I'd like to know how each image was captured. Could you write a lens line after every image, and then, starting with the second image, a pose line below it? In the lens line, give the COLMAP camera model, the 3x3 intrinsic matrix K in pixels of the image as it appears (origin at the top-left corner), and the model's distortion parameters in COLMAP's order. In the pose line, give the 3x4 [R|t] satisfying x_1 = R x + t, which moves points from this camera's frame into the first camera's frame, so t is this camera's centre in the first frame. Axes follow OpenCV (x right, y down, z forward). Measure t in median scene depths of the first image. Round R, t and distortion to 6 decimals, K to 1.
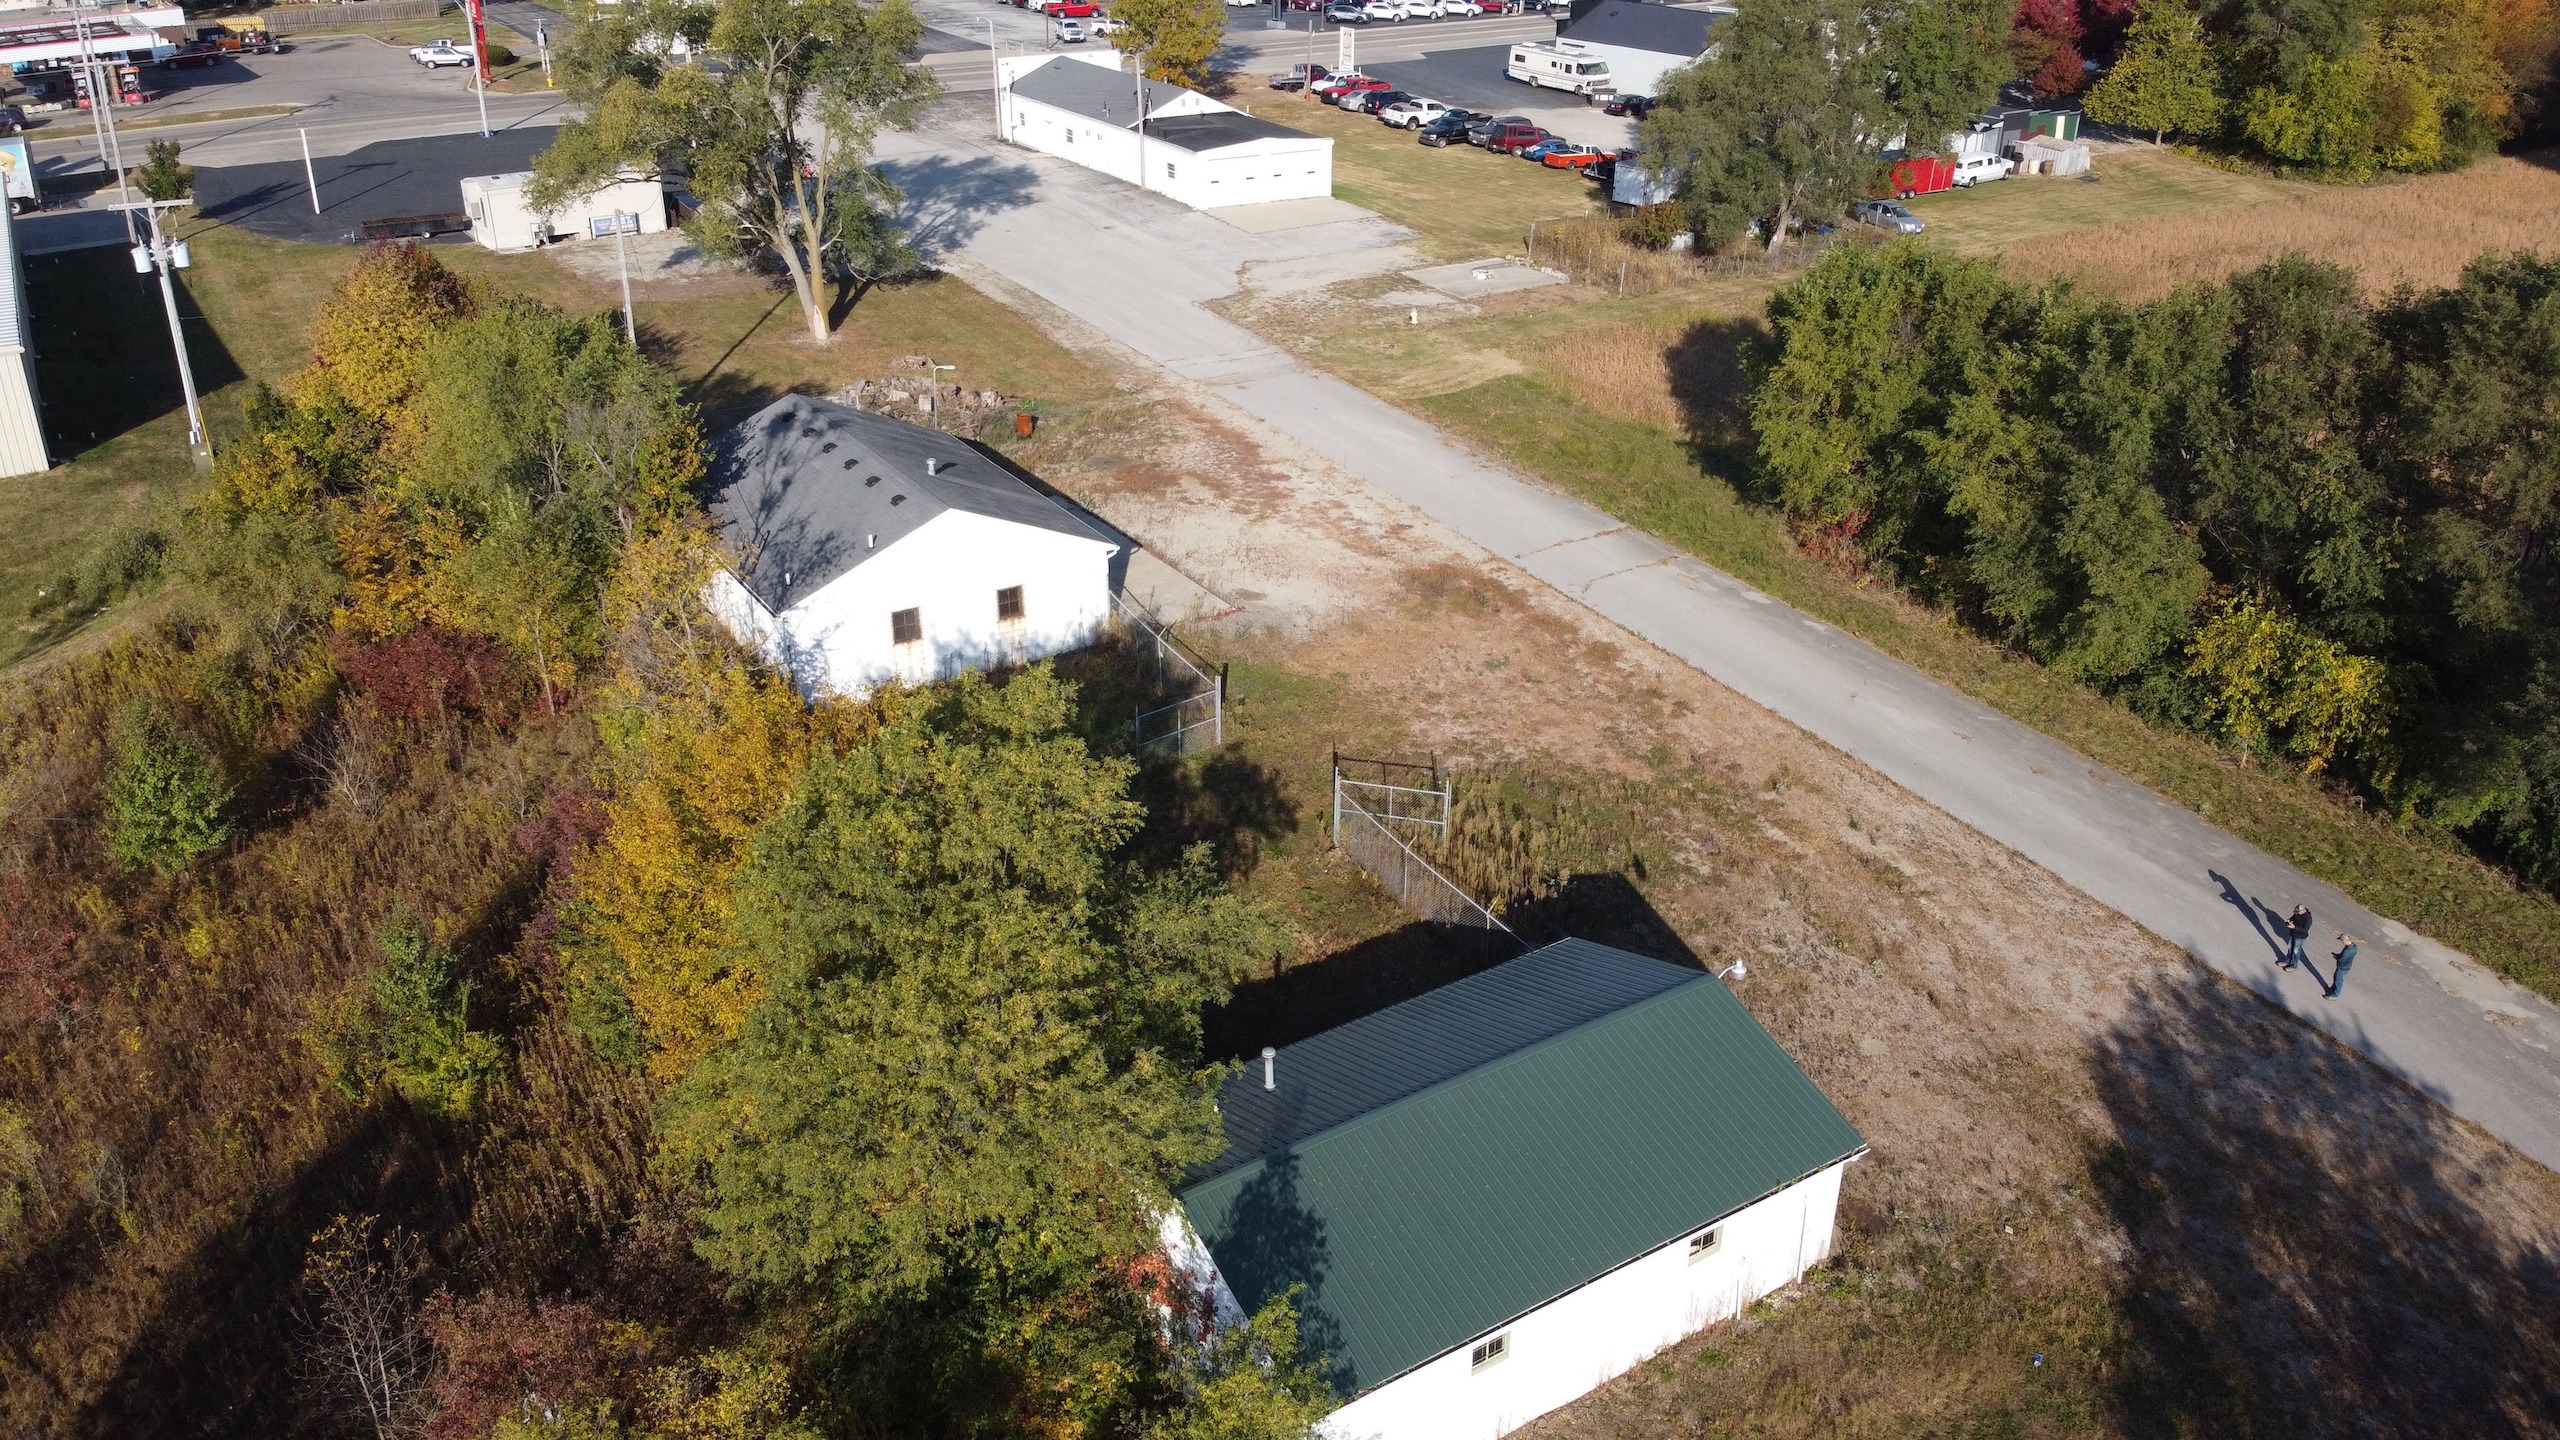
lens RADIAL K [[1848.5, 0, 1280.0], [0, 1848.5, 720.0], [0, 0, 1]] dist [0.194477, -0.435739]
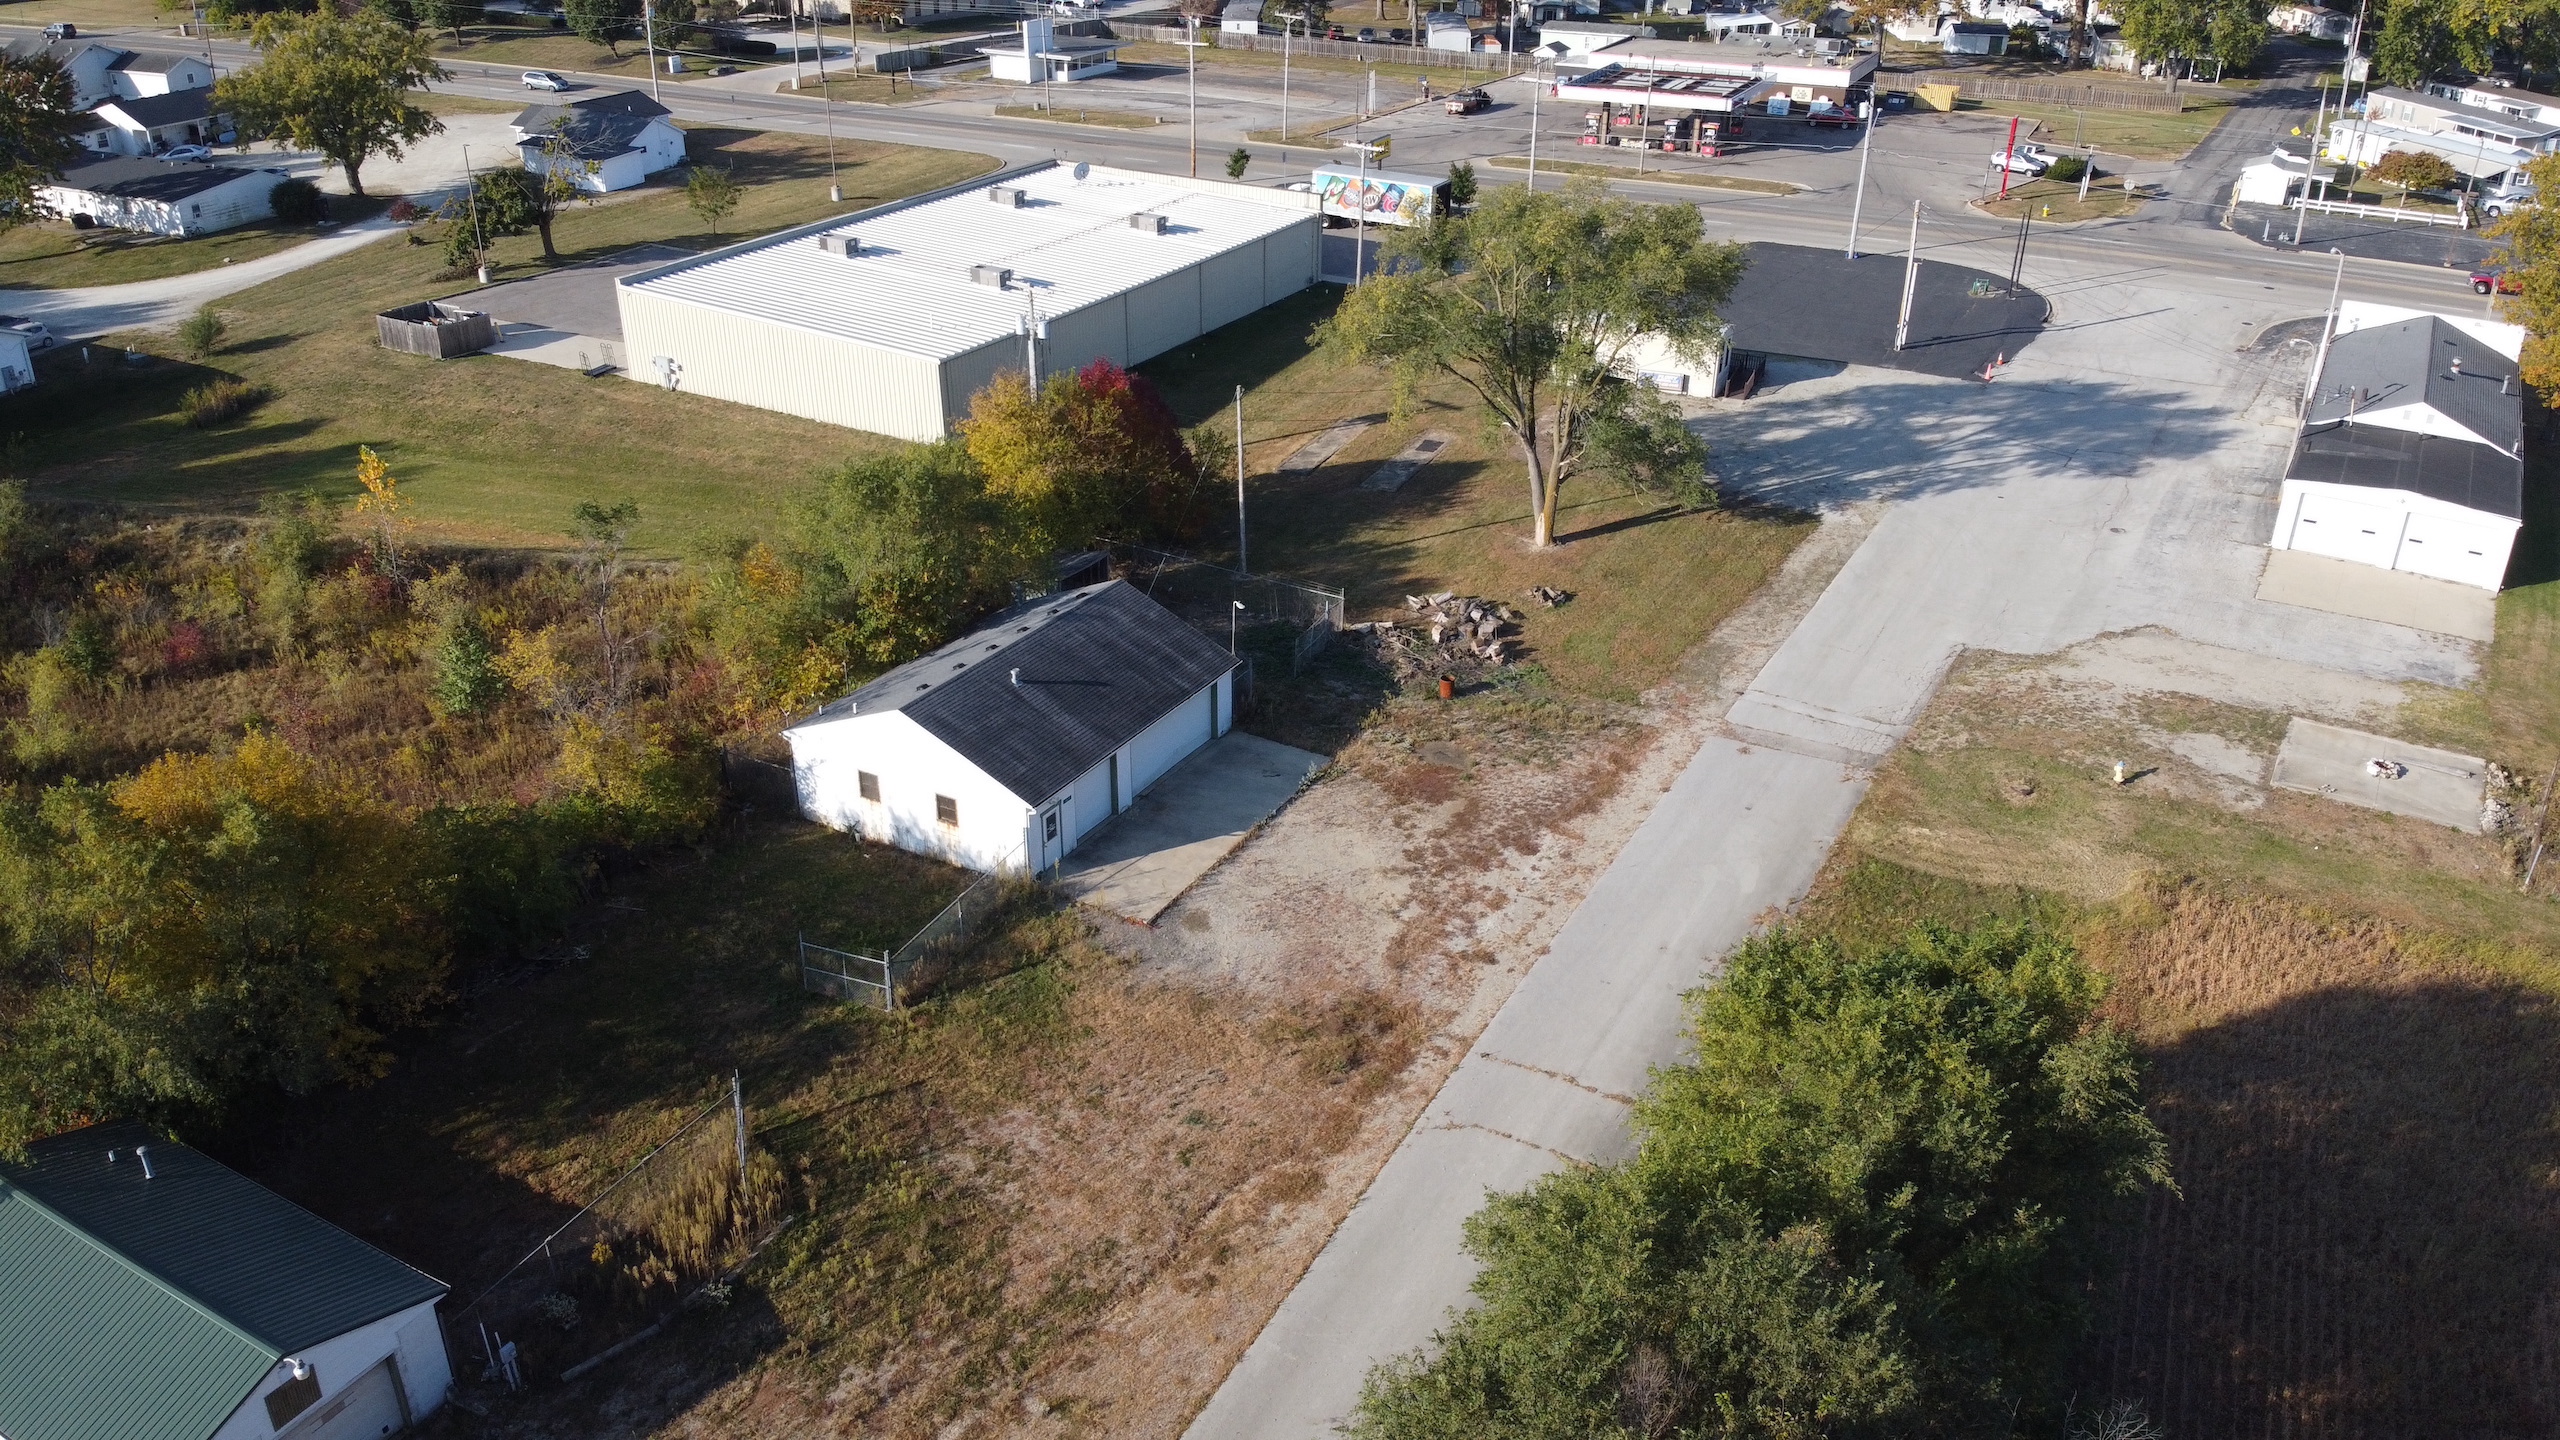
lens RADIAL K [[1885.3, 0, 1281.5], [0, 1885.3, 699.3], [0, 0, 1]] dist [0.192992, -0.365501]
pose [[0.475853, 0.387108, -0.789754, 0.831101], [-0.397563, 0.895633, 0.199461, -0.435351], [0.784543, 0.219062, 0.580089, 0.501781]]
